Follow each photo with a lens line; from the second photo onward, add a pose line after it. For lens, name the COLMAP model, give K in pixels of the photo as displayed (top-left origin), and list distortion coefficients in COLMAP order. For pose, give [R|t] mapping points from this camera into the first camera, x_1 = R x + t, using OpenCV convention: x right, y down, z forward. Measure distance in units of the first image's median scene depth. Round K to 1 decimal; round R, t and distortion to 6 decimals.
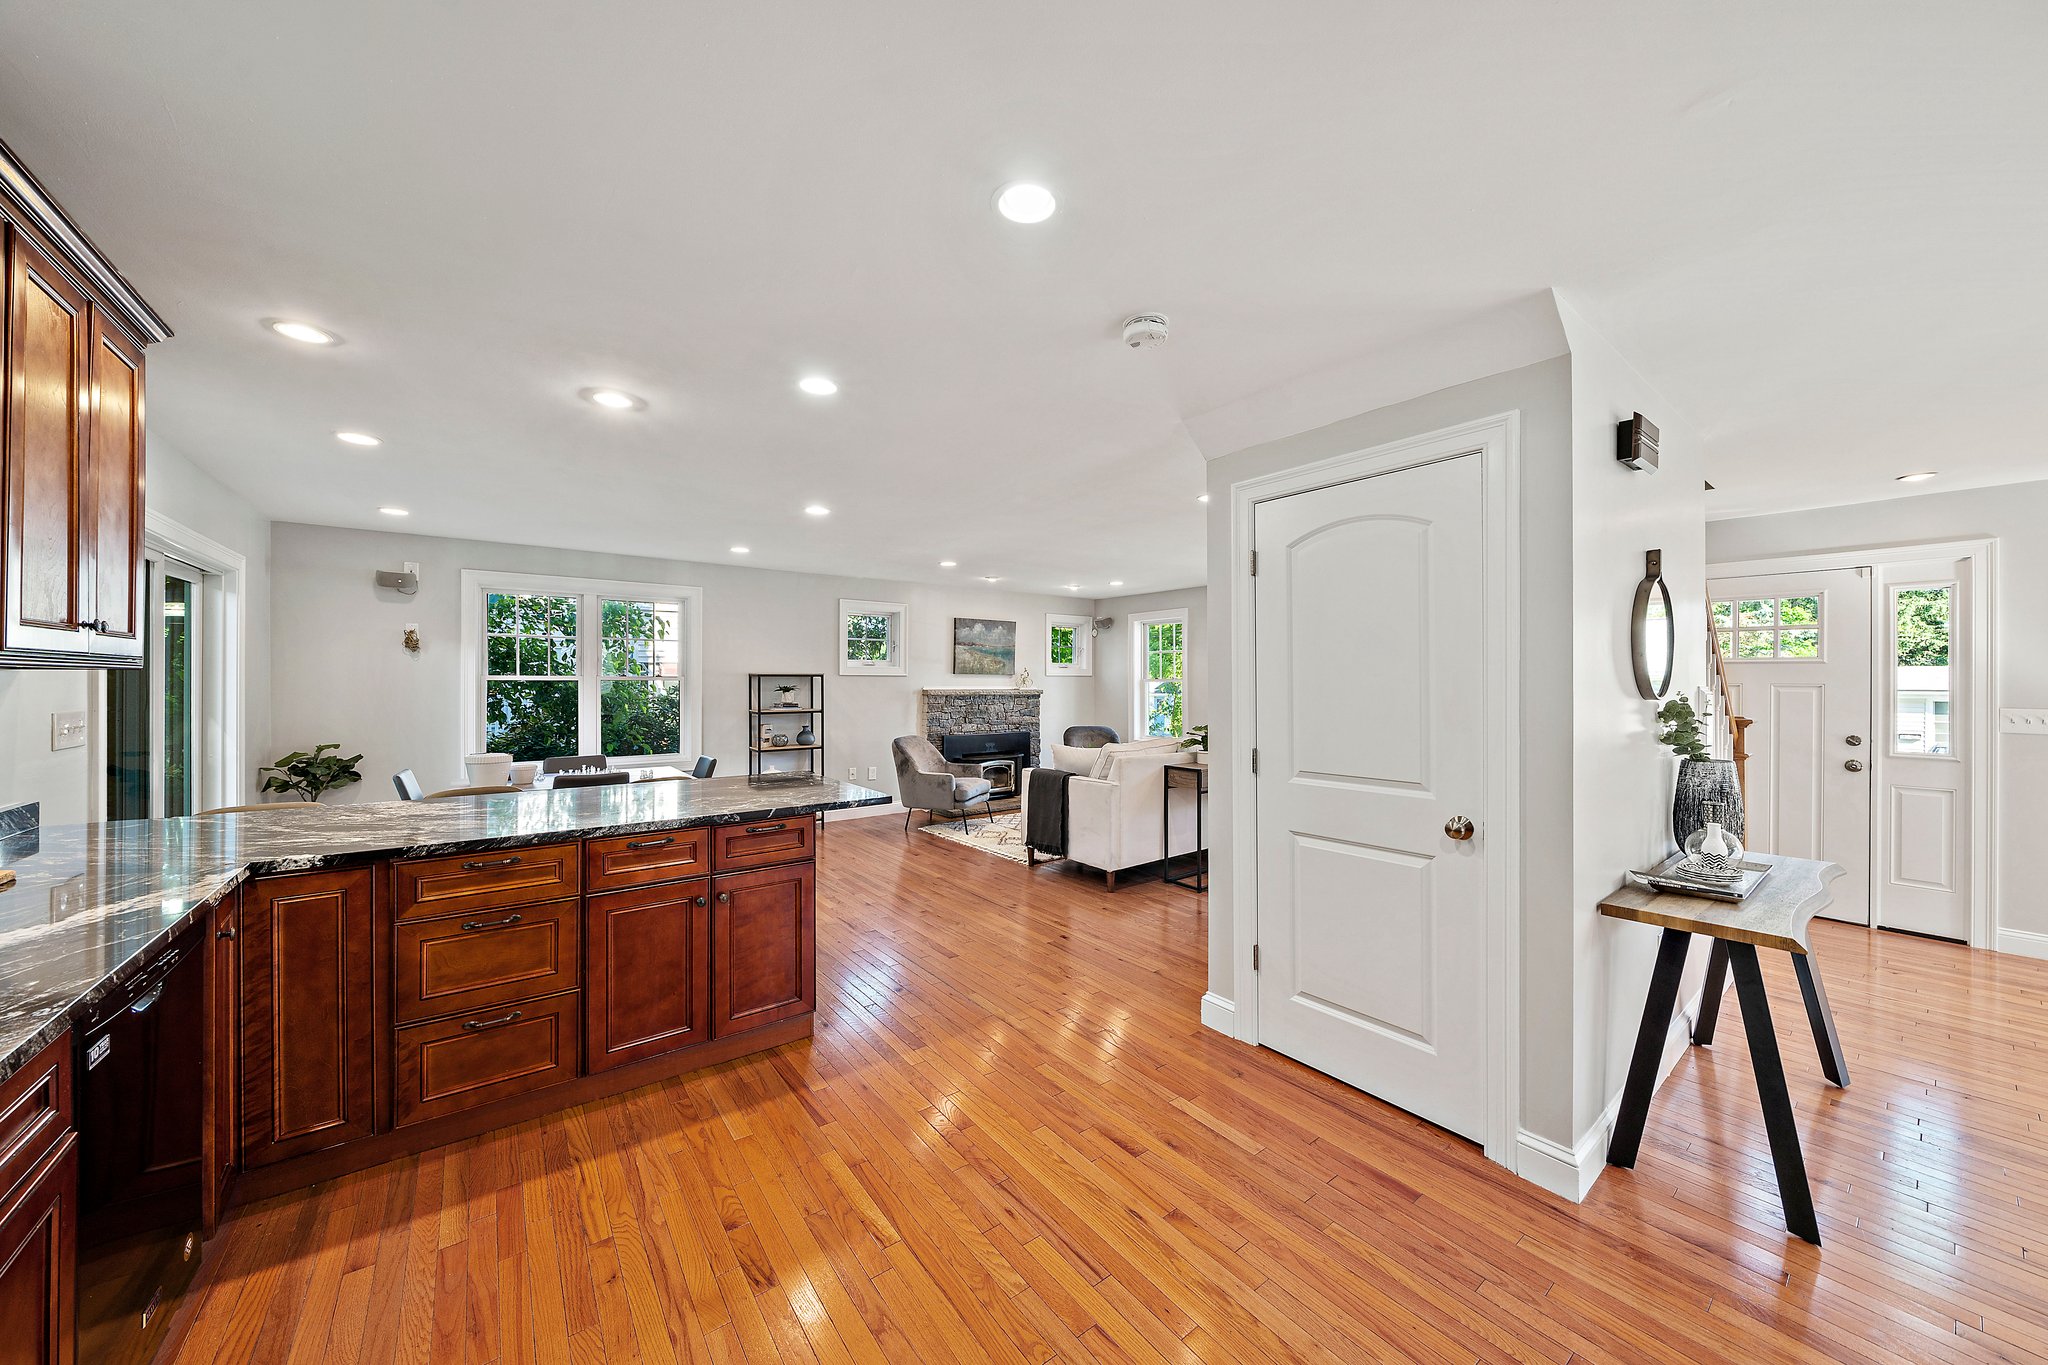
lens RADIAL K [[707.6, 0, 1024.4], [0, 707.6, 681.3], [0, 0, 1]] dist [-0.005501, -0.000303]
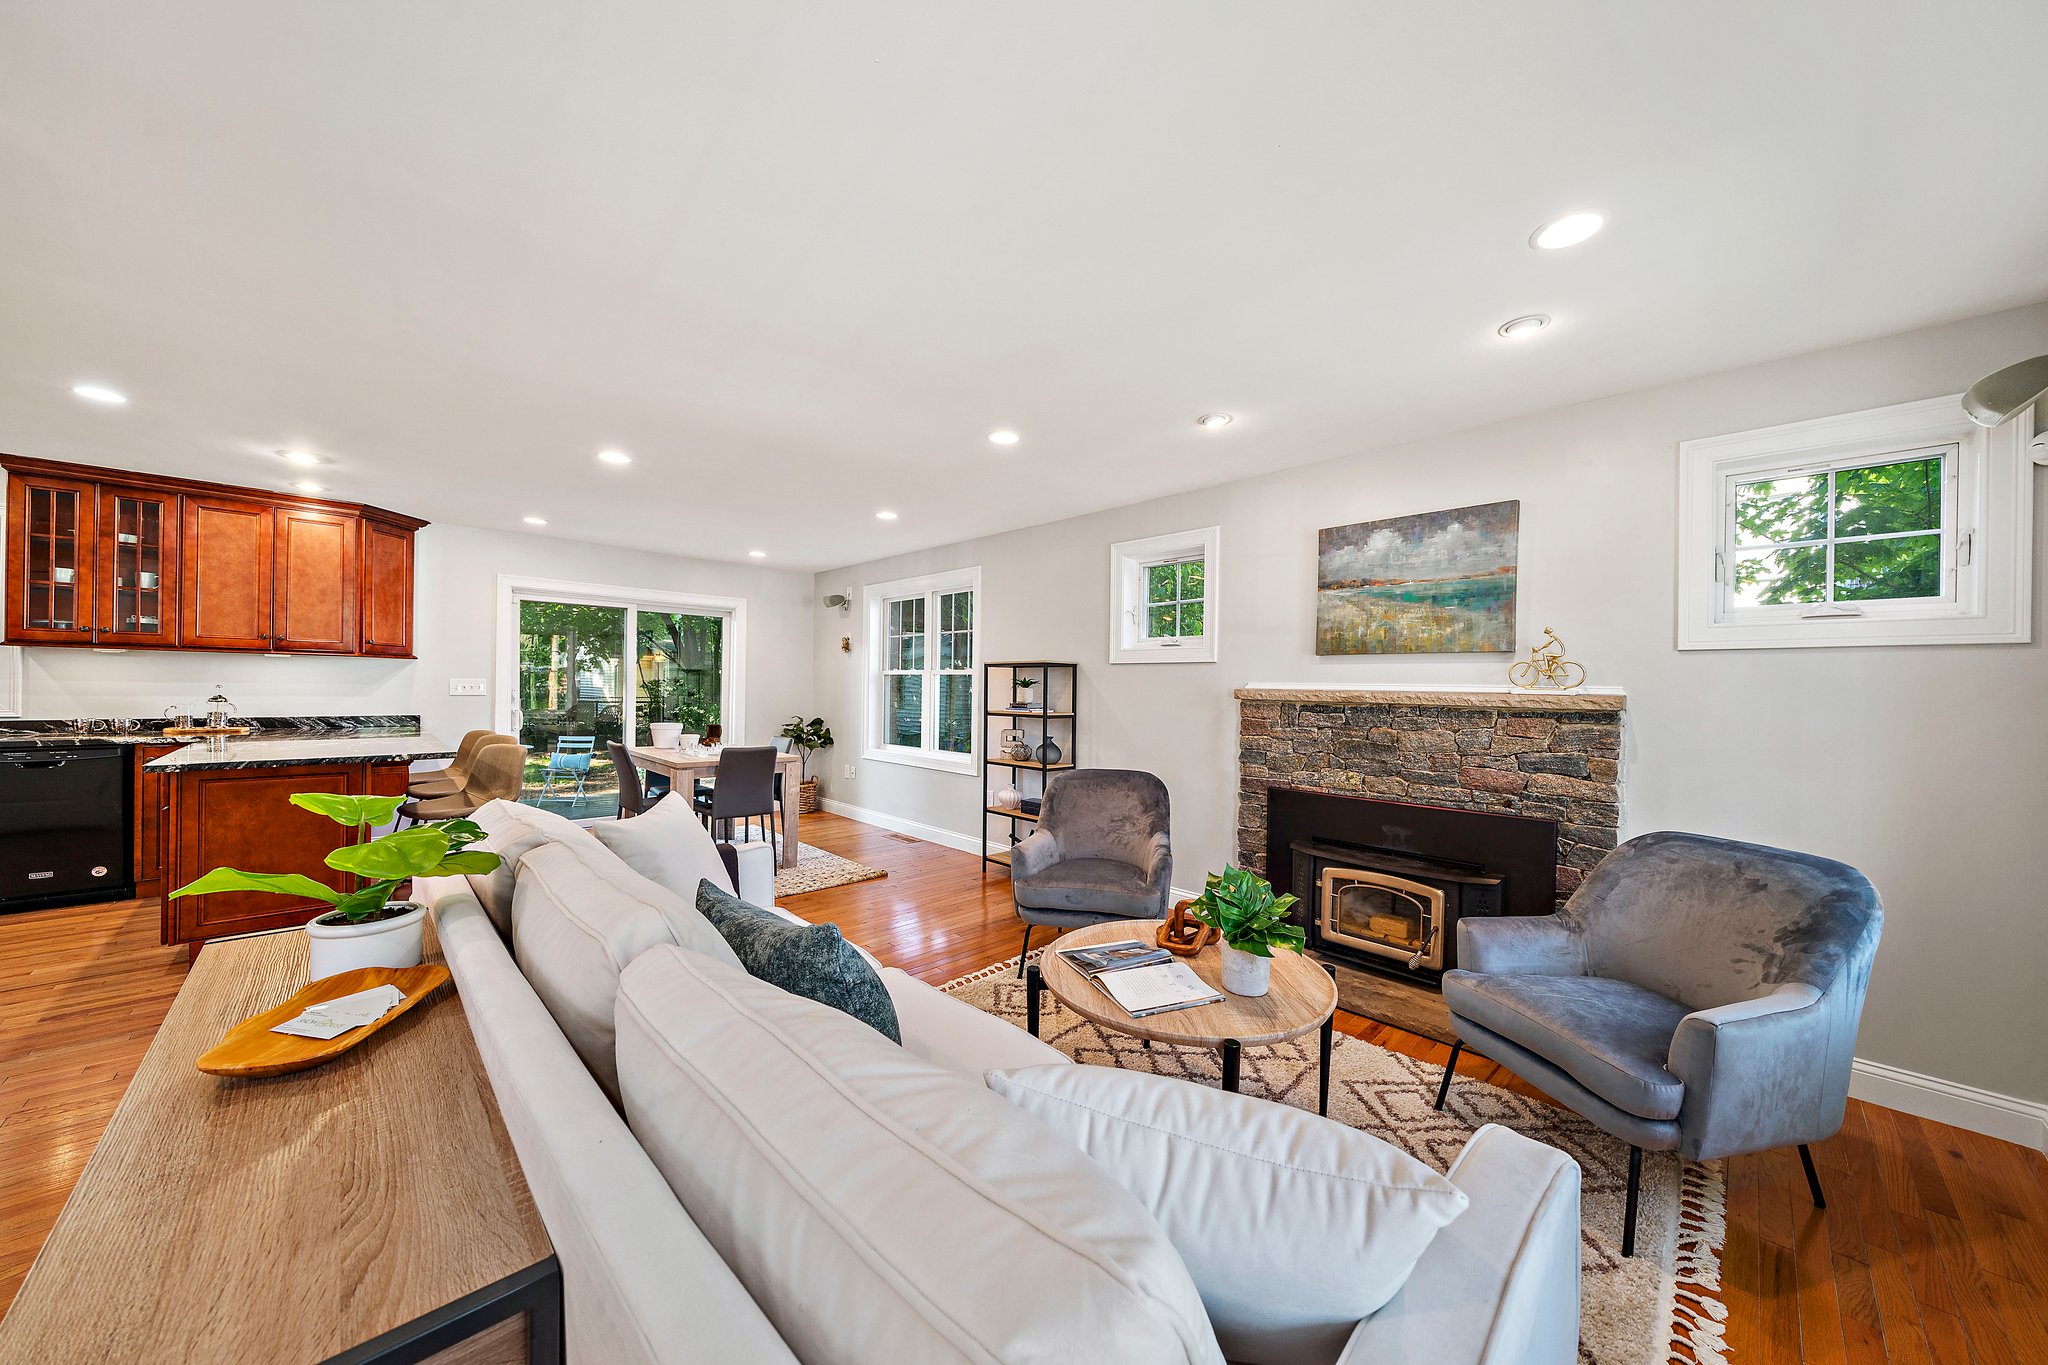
lens RADIAL K [[707.6, 0, 1027.3], [0, 707.6, 689.2], [0, 0, 1]] dist [-0.005501, -0.000303]
pose [[0.107005, 0.001115, -0.994258, 0.460616], [-0.016051, 0.999871, -0.000607, 0.020176], [0.994129, 0.016024, 0.107009, 1.084617]]
